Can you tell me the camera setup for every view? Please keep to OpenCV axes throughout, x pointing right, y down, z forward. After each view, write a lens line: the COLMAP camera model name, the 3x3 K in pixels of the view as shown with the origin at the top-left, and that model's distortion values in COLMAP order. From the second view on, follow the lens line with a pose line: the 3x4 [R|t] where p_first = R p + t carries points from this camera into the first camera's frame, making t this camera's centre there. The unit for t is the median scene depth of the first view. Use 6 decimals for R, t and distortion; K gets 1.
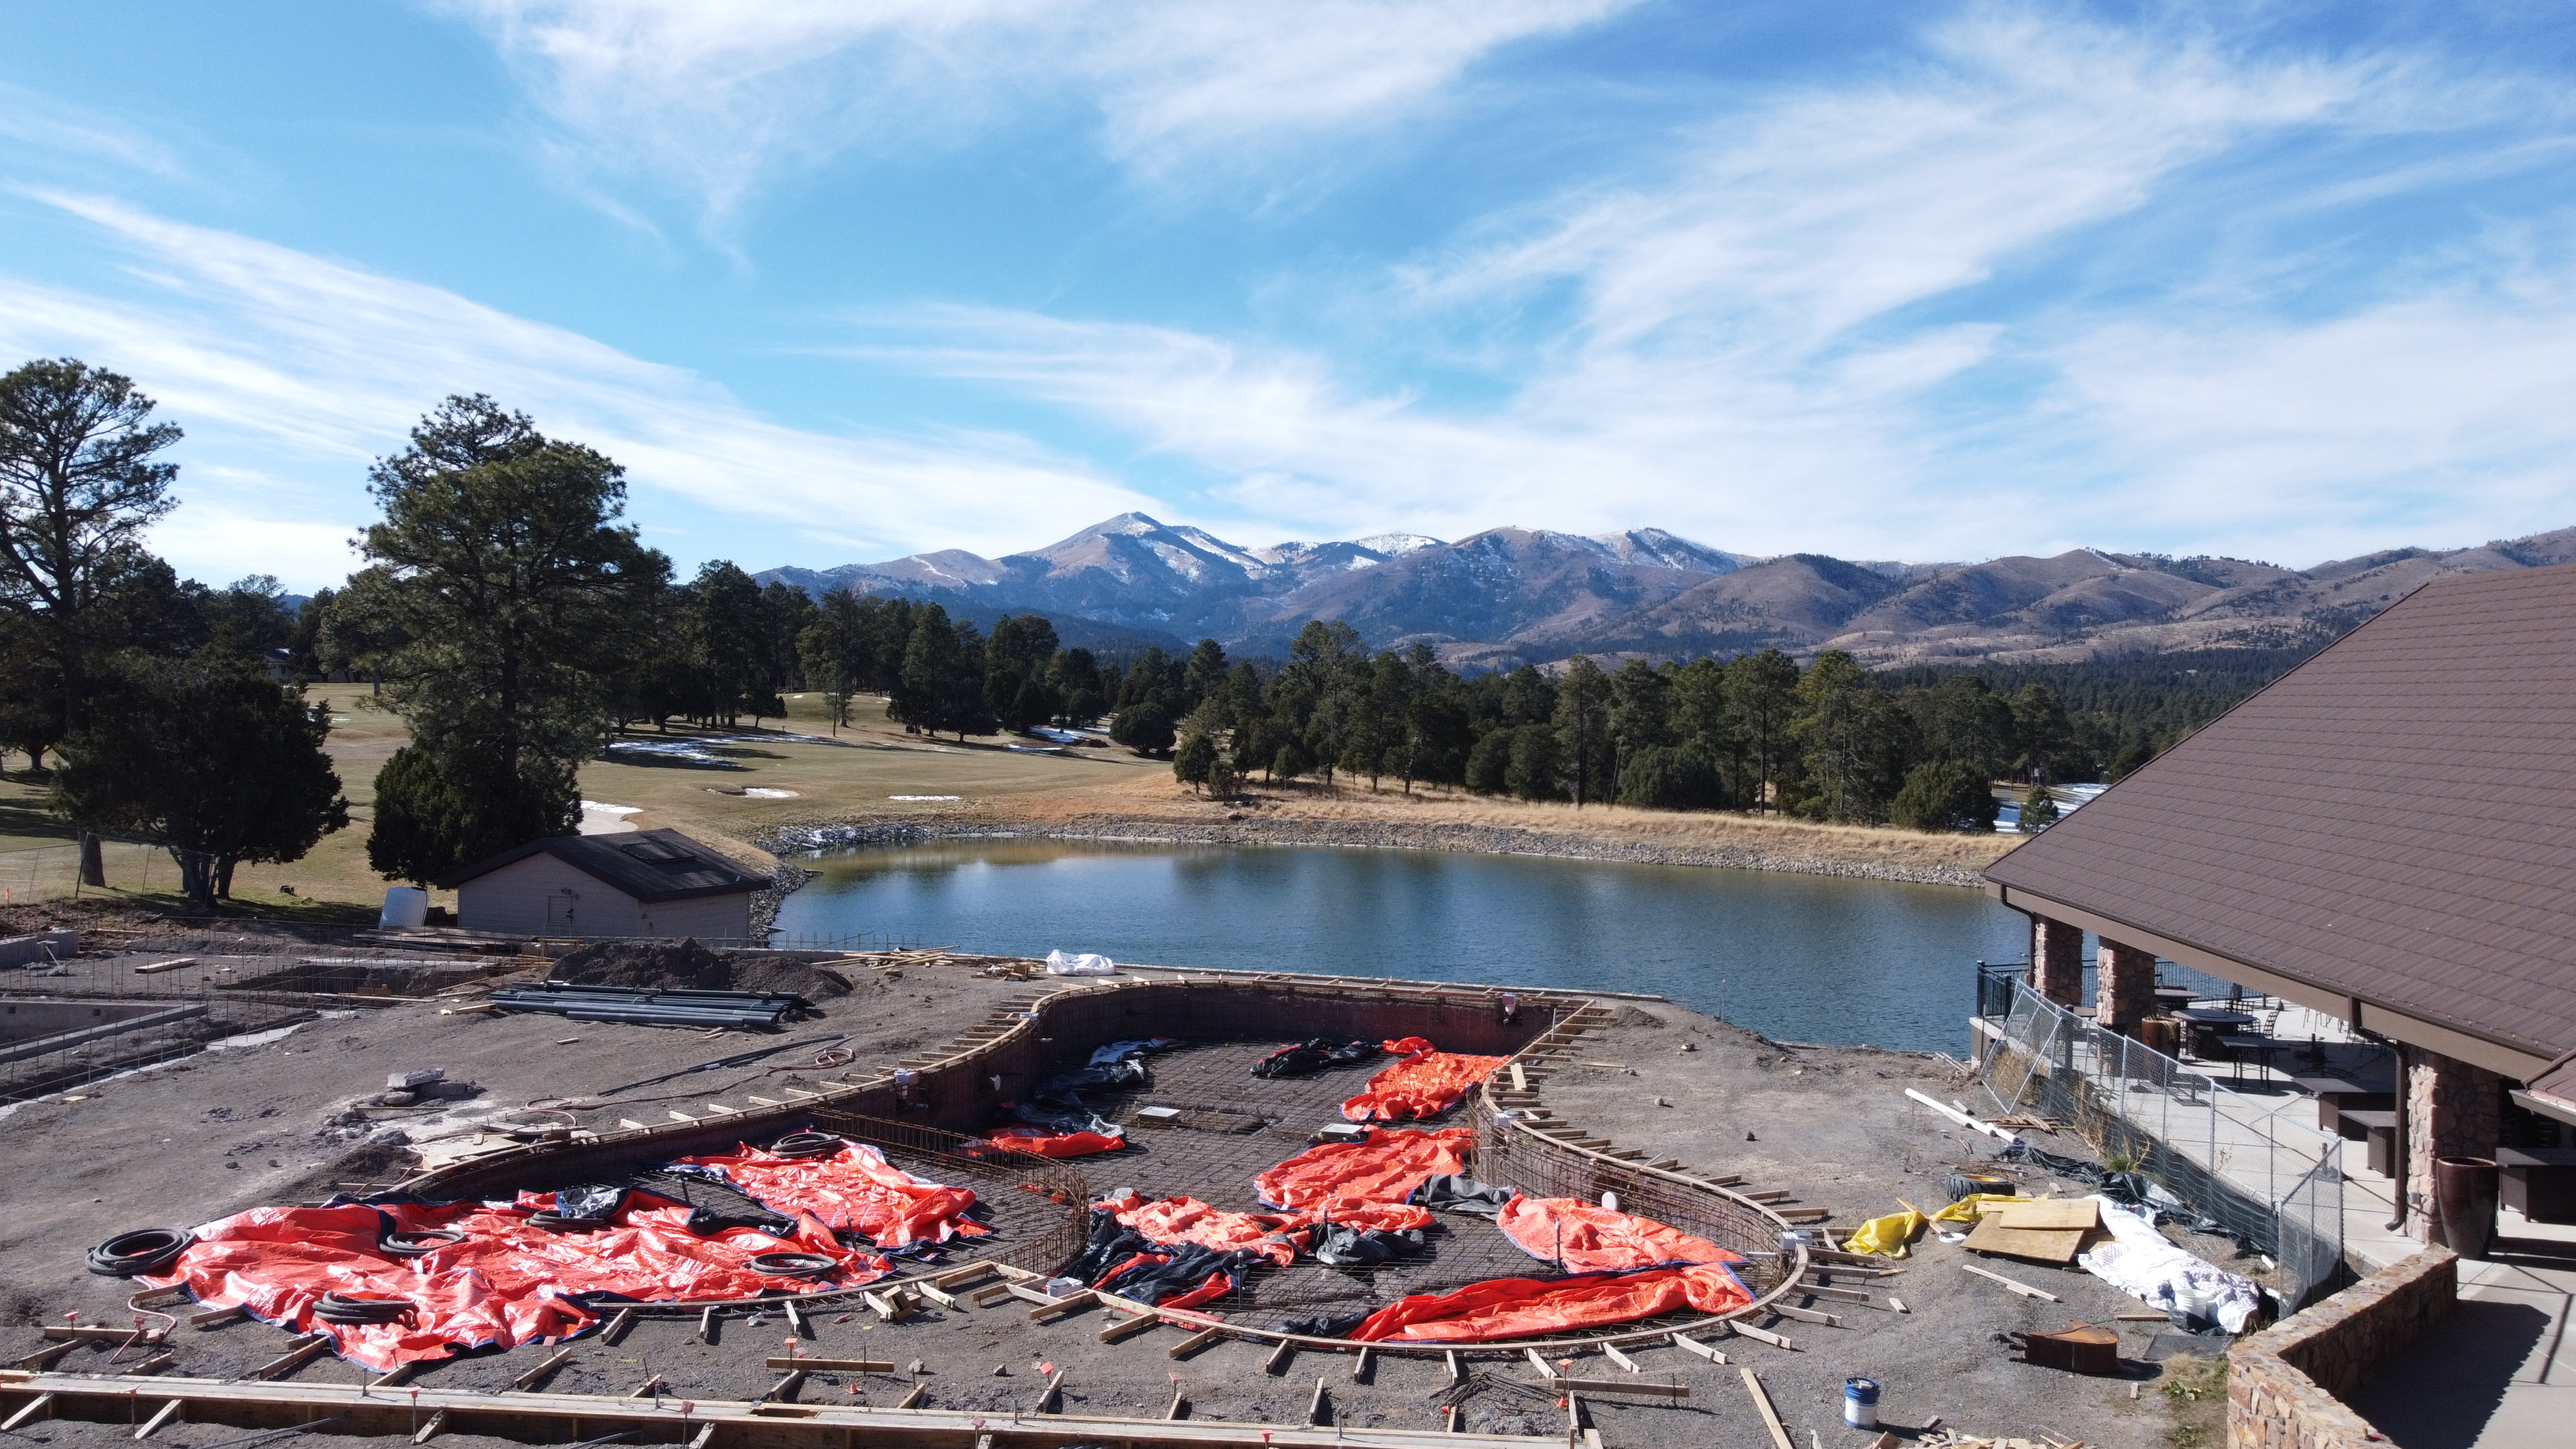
lens RADIAL K [[1945.9, 0, 1287.1], [0, 1945.9, 710.5], [0, 0, 1]] dist [0.001088, -0.004341]
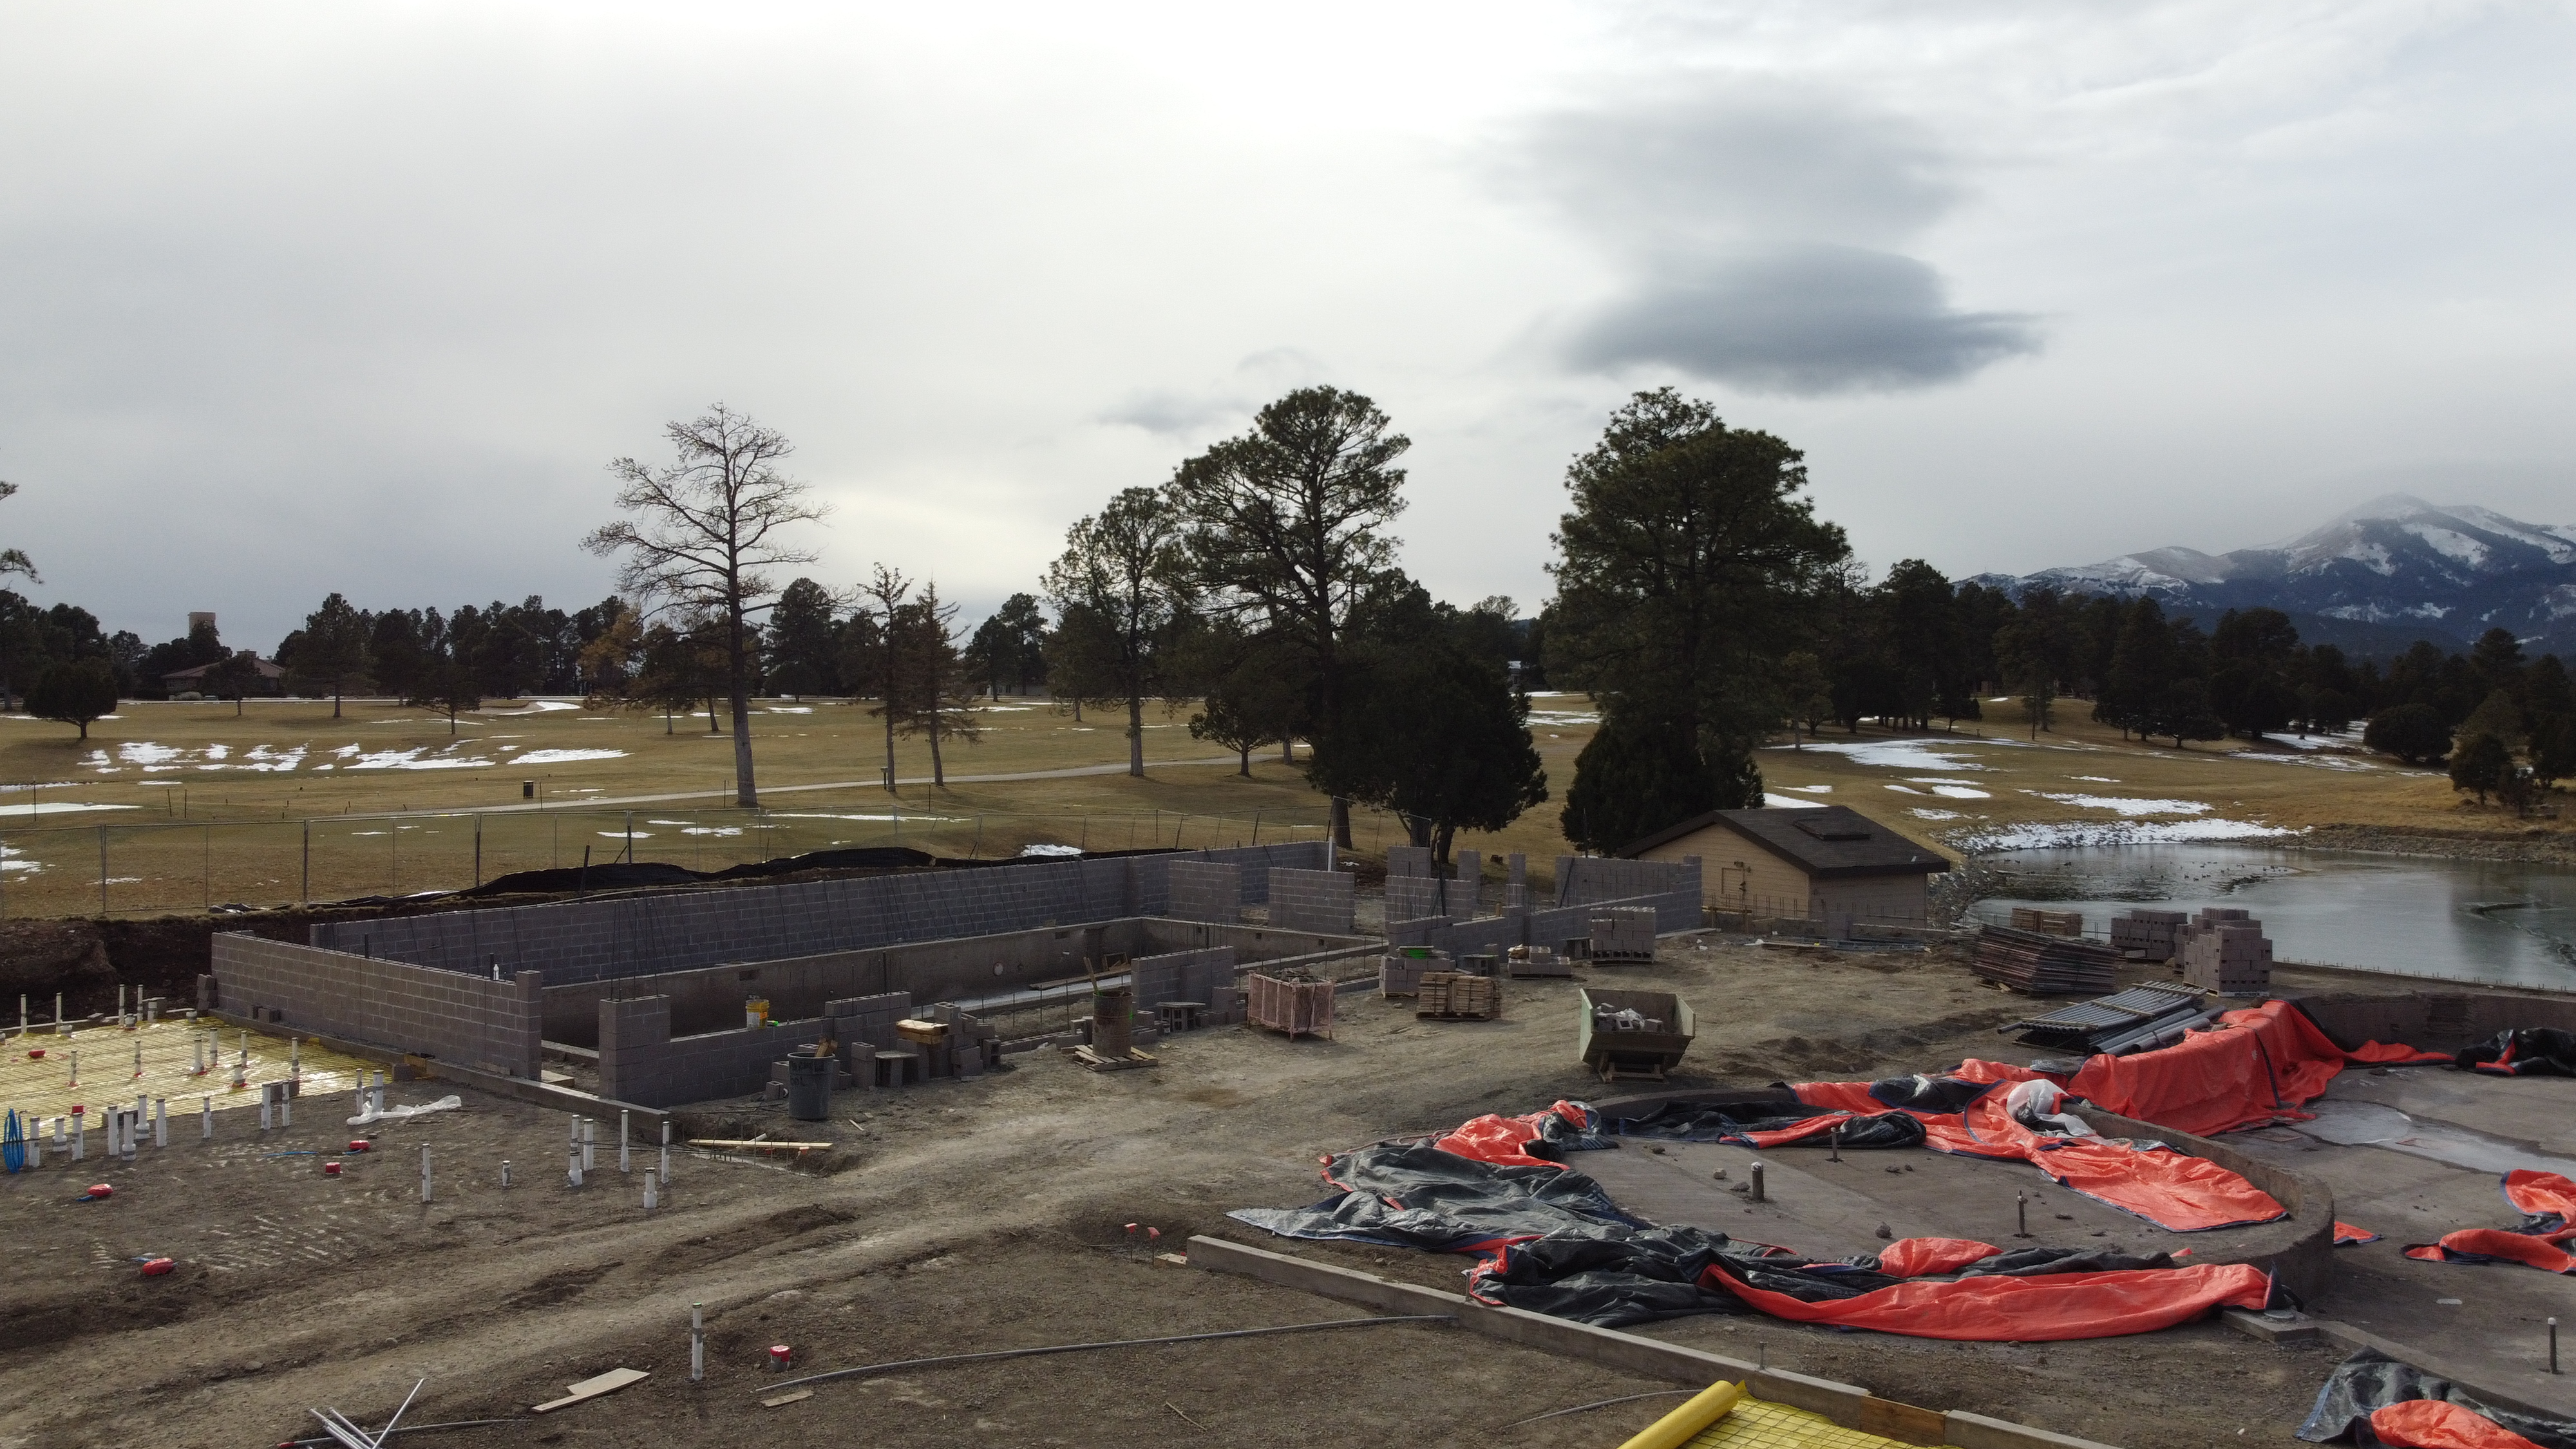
lens RADIAL K [[1945.9, 0, 1283.9], [0, 1945.9, 719.0], [0, 0, 1]] dist [0.001088, -0.004341]
pose [[0.826480, -0.003404, -0.562956, -0.000698], [0.002385, 0.999994, -0.002544, 0.006688], [0.562961, 0.000760, 0.826483, 0.015052]]
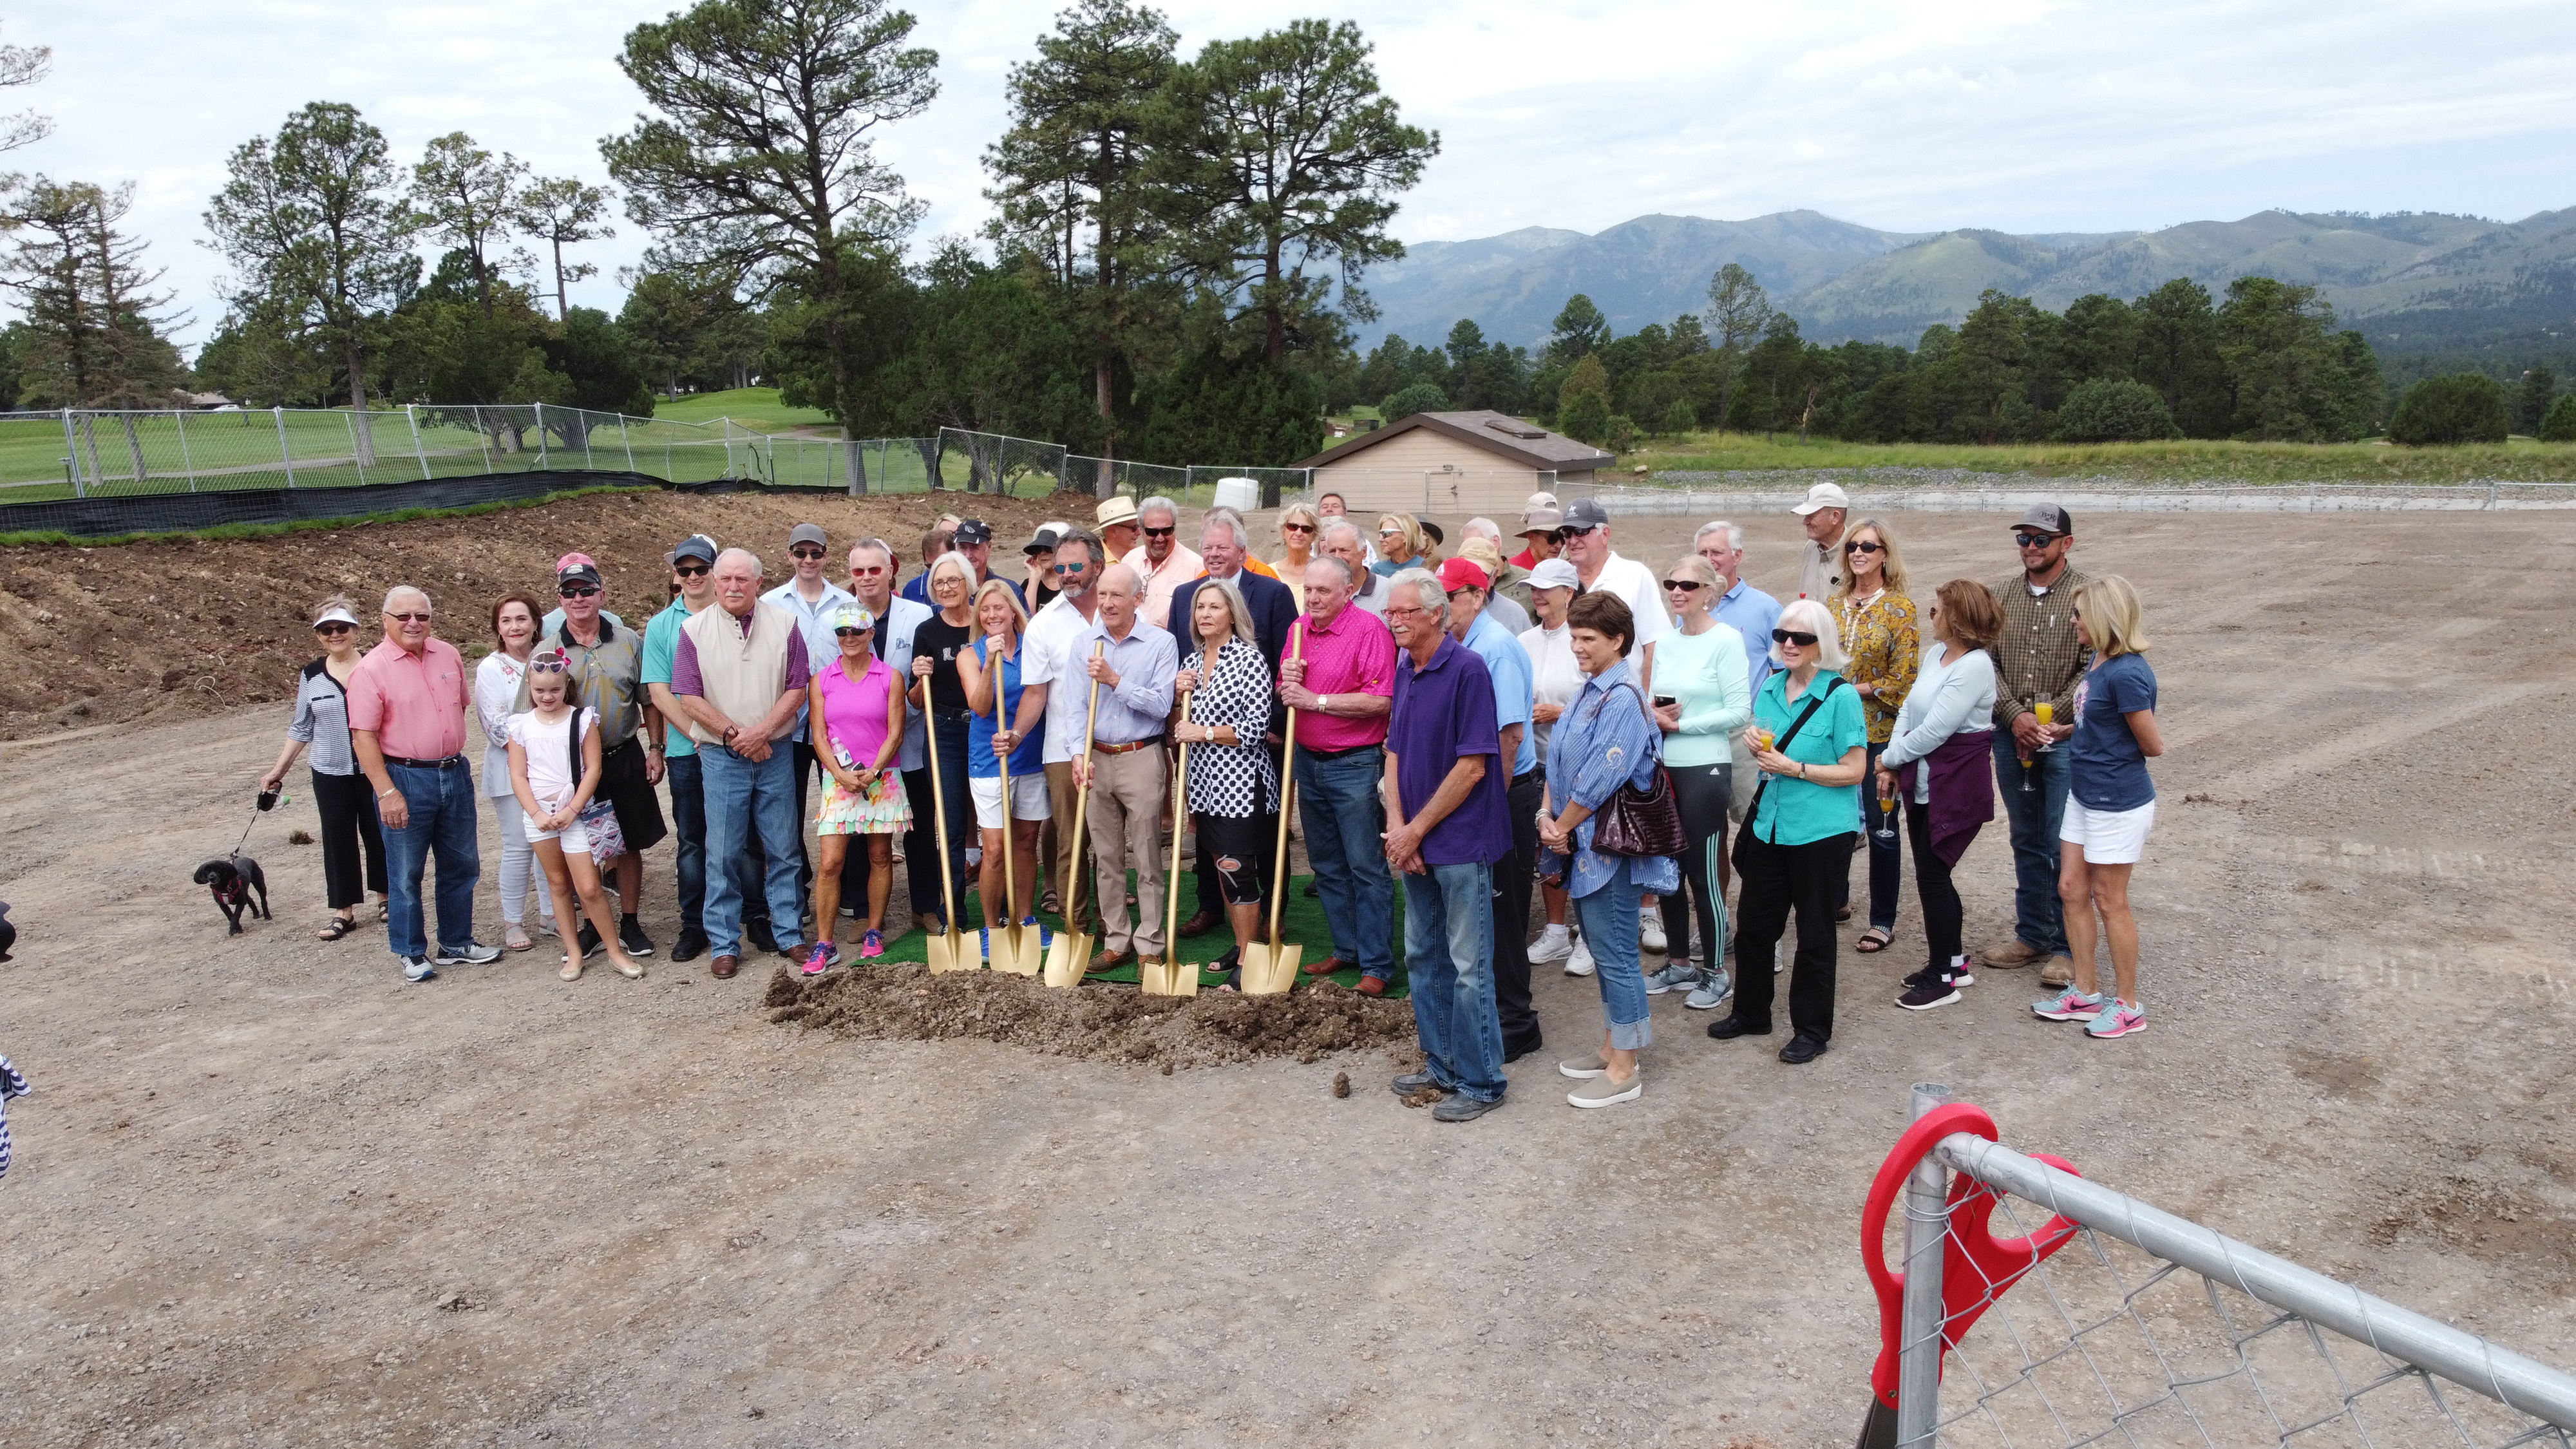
lens RADIAL K [[1945.9, 0, 1280.3], [0, 1945.9, 719.1], [0, 0, 1]] dist [0.001088, -0.004341]
pose [[0.996698, -0.026587, -0.076726, -0.122886], [0.037915, 0.987928, 0.150201, 0.021896], [0.071806, -0.152614, 0.985674, 0.008559]]
